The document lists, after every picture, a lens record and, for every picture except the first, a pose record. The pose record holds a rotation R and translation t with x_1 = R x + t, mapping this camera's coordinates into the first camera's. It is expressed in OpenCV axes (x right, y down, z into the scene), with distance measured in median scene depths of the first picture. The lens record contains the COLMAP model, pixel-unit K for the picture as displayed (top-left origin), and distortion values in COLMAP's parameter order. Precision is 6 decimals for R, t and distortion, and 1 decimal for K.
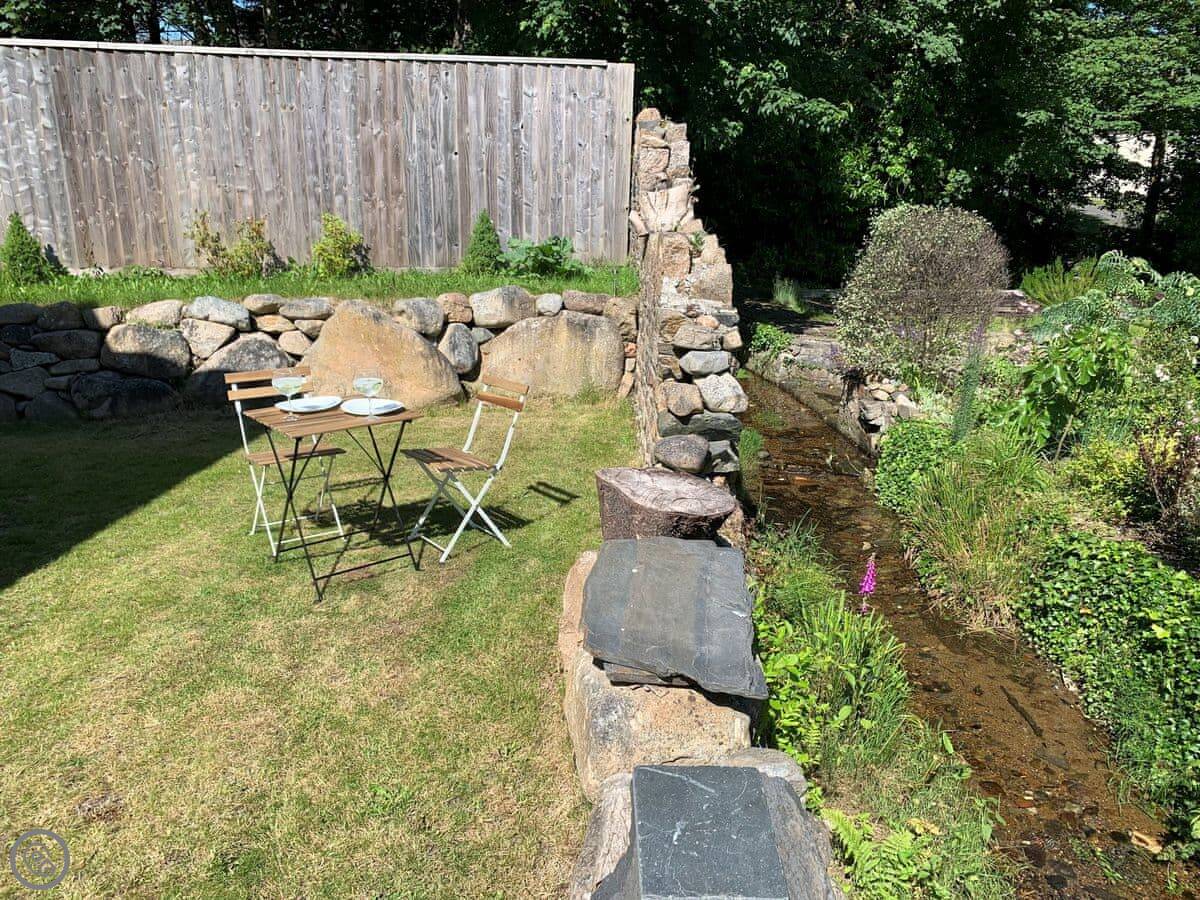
lens RADIAL K [[933.1, 0, 601.0], [0, 933.1, 454.7], [0, 0, 1]] dist [0.026861, -0.014912]
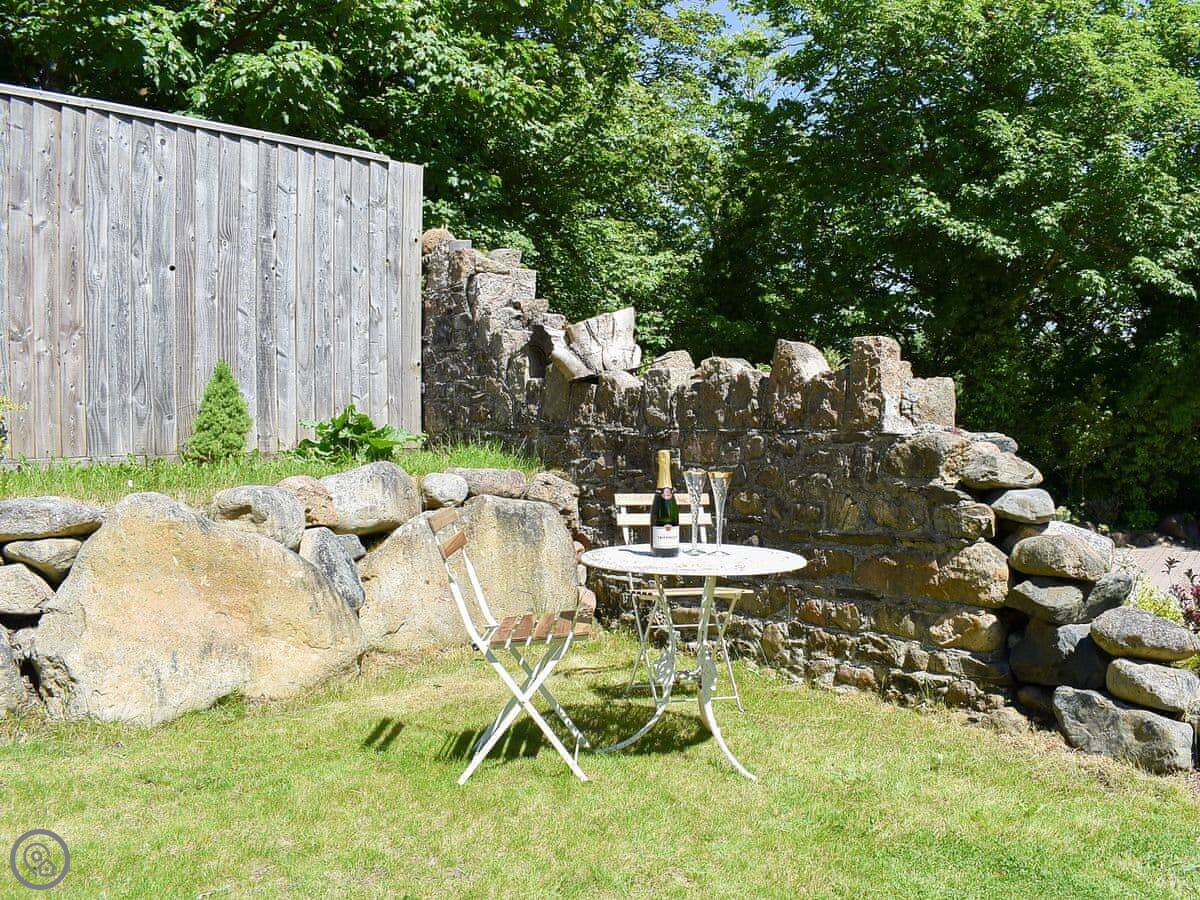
lens RADIAL K [[1103.5, 0, 663.7], [0, 1103.5, 477.5], [0, 0, 1]] dist [-0.075504, 0.000000]
pose [[0.802035, -0.045544, 0.595538, -0.339631], [0.181944, 0.968330, -0.170979, -0.020198], [-0.568891, 0.245485, 0.784921, 0.335423]]
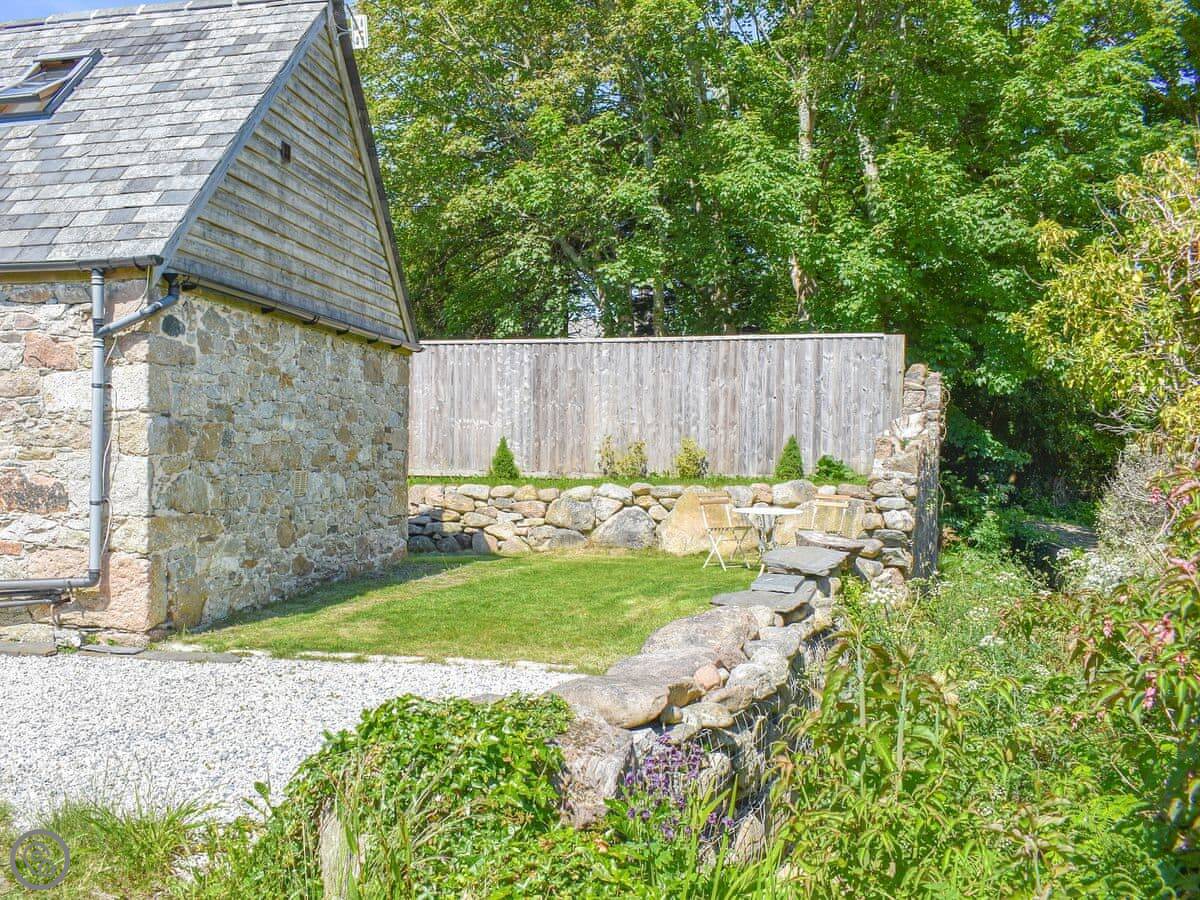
lens RADIAL K [[1080.2, 0, 516.8], [0, 1080.2, 454.4], [0, 0, 1]] dist [-0.101487, 0.020200]
pose [[0.906372, -0.000554, -0.422480, 0.195554], [-0.115764, 0.961400, -0.249618, 0.234598], [0.406310, 0.275155, 0.871322, -0.614664]]
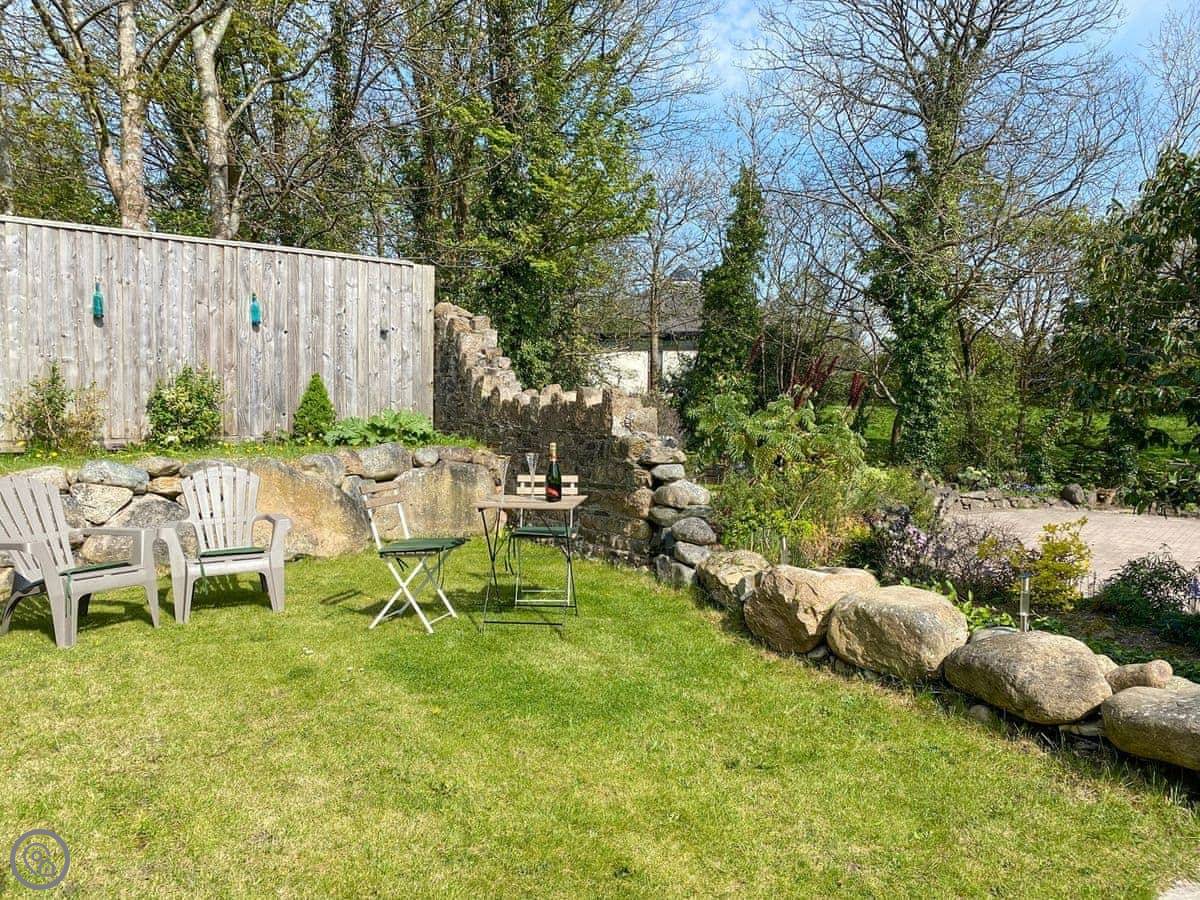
lens RADIAL K [[937.2, 0, 646.6], [0, 937.2, 456.2], [0, 0, 1]] dist [0.013131, -0.006669]
pose [[0.851099, -0.037179, 0.523687, -0.395427], [0.148554, 0.973779, -0.172298, 0.069205], [-0.503549, 0.224438, 0.834306, -0.083248]]
